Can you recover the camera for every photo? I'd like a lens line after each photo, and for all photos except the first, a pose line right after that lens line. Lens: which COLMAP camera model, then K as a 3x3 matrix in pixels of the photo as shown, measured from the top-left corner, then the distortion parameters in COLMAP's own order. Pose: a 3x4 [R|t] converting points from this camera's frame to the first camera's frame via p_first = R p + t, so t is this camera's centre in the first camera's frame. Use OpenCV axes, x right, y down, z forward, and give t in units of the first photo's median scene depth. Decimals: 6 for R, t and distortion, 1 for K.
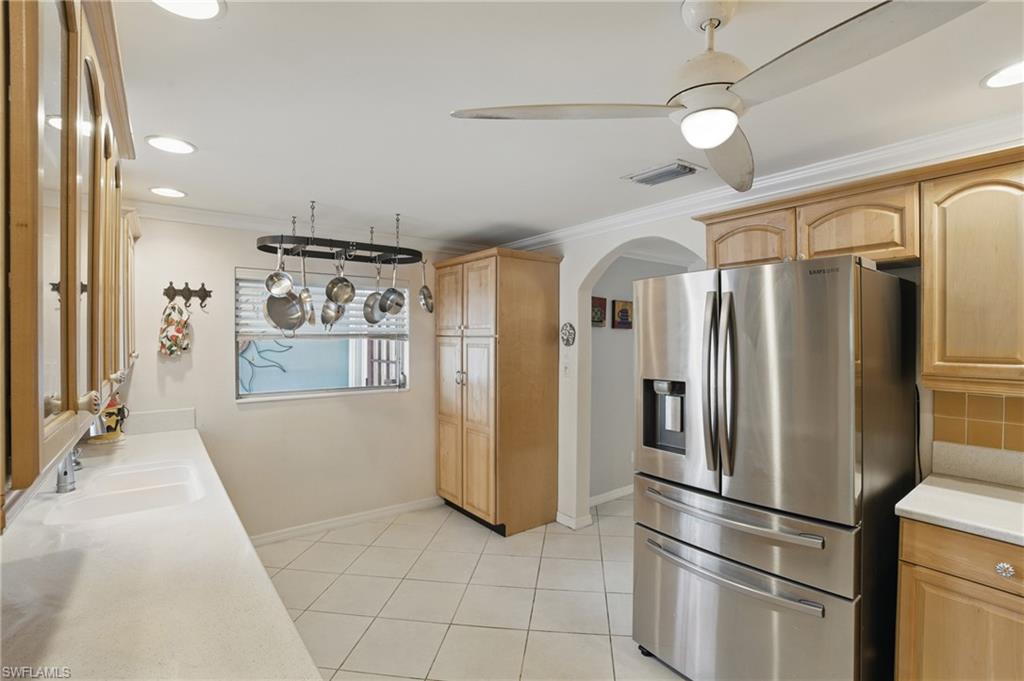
lens RADIAL K [[479.6, 0, 517.6], [0, 479.6, 341.4], [0, 0, 1]] dist [-0.047104, 0.011217]
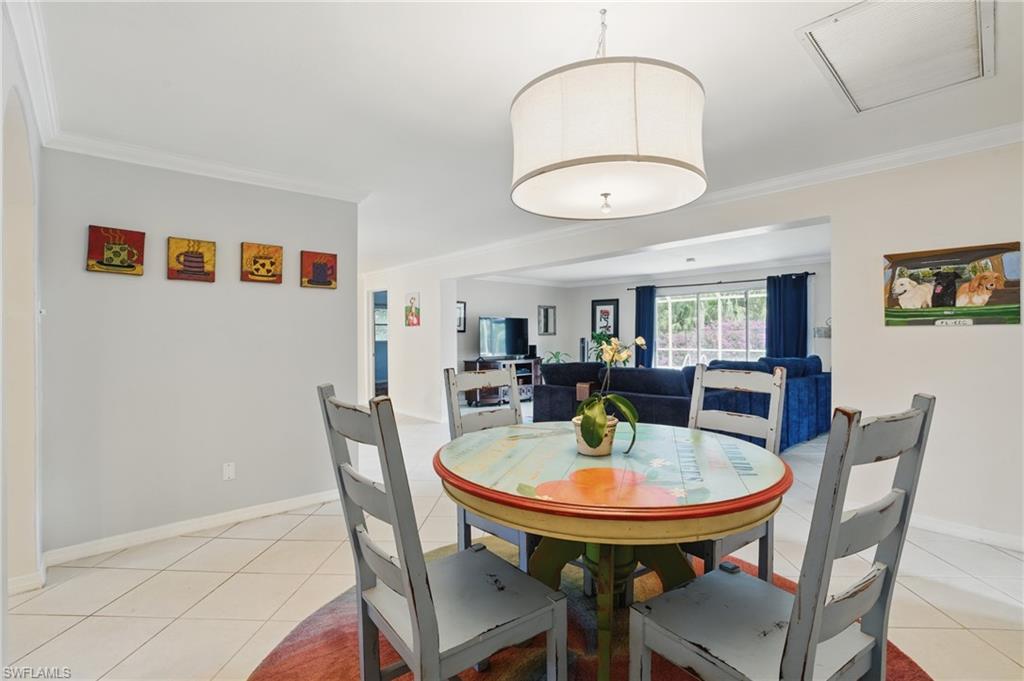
lens RADIAL K [[479.6, 0, 506.8], [0, 479.6, 337.6], [0, 0, 1]] dist [-0.047104, 0.011217]
pose [[0.994656, -0.000394, 0.103245, 0.586784], [0.002239, 0.999840, -0.017754, 0.062425], [-0.103221, 0.017890, 0.994498, 0.325644]]
